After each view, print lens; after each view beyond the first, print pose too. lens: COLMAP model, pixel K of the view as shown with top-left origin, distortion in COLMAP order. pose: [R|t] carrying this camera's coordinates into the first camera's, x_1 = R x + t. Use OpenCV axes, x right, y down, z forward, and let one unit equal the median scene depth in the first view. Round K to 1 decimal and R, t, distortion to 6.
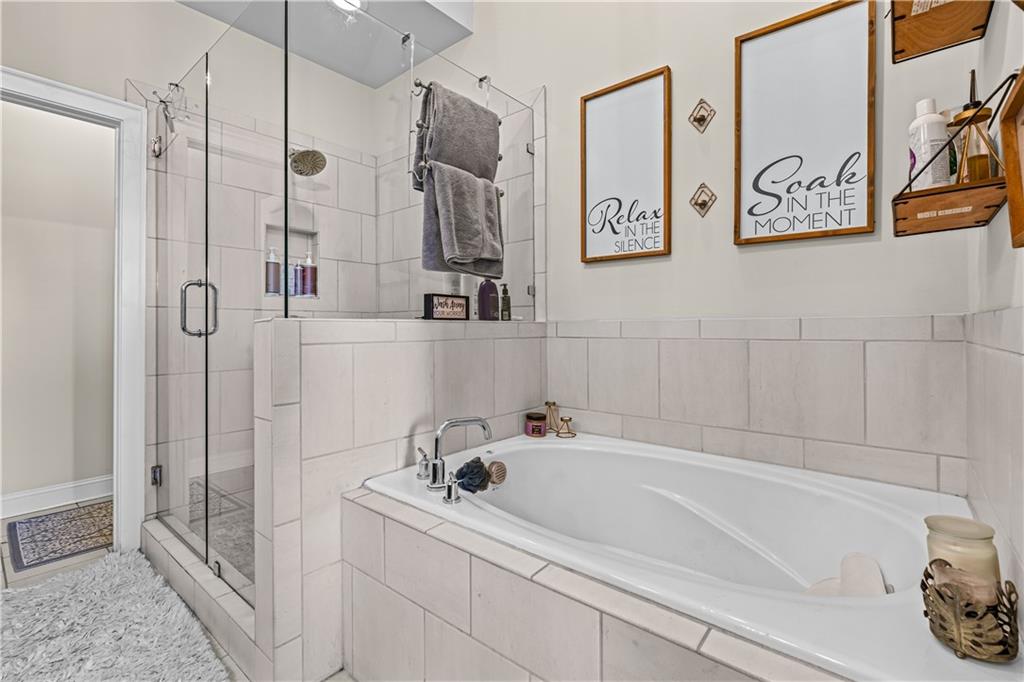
lens RADIAL K [[458.5, 0, 508.0], [0, 458.5, 322.6], [0, 0, 1]] dist [-0.004815, -0.000639]
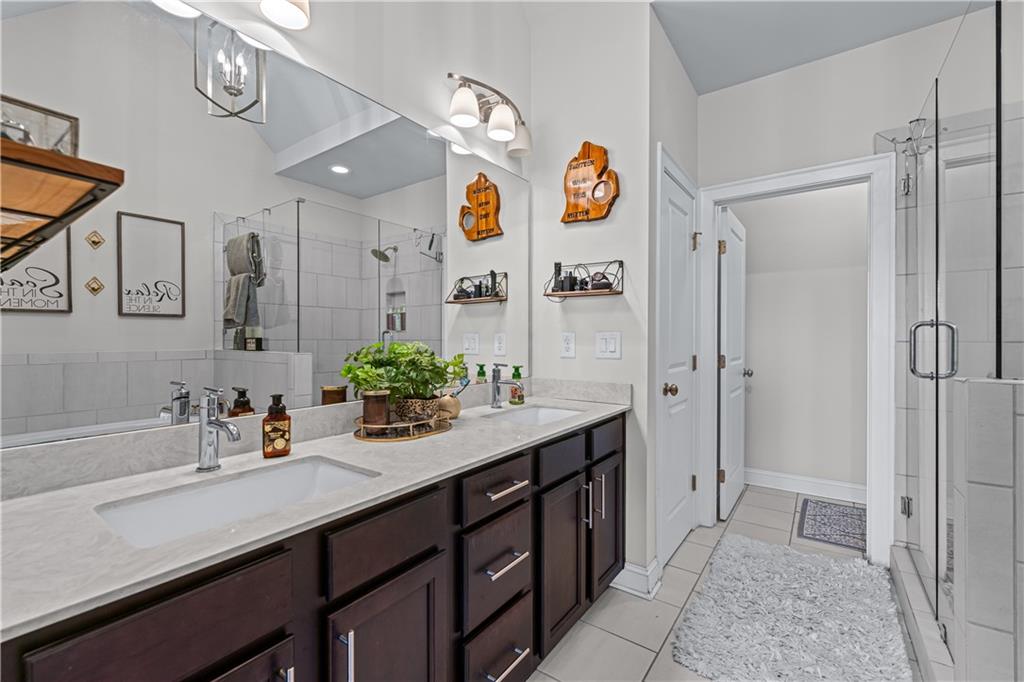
lens RADIAL K [[429.3, 0, 512.6], [0, 429.3, 341.9], [0, 0, 1]] dist [0.000424, -0.000005]
pose [[0.077525, 0.007810, -0.996960, 0.124503], [0.009717, 0.999916, 0.008589, -0.052743], [0.996943, -0.010353, 0.077443, 0.050443]]
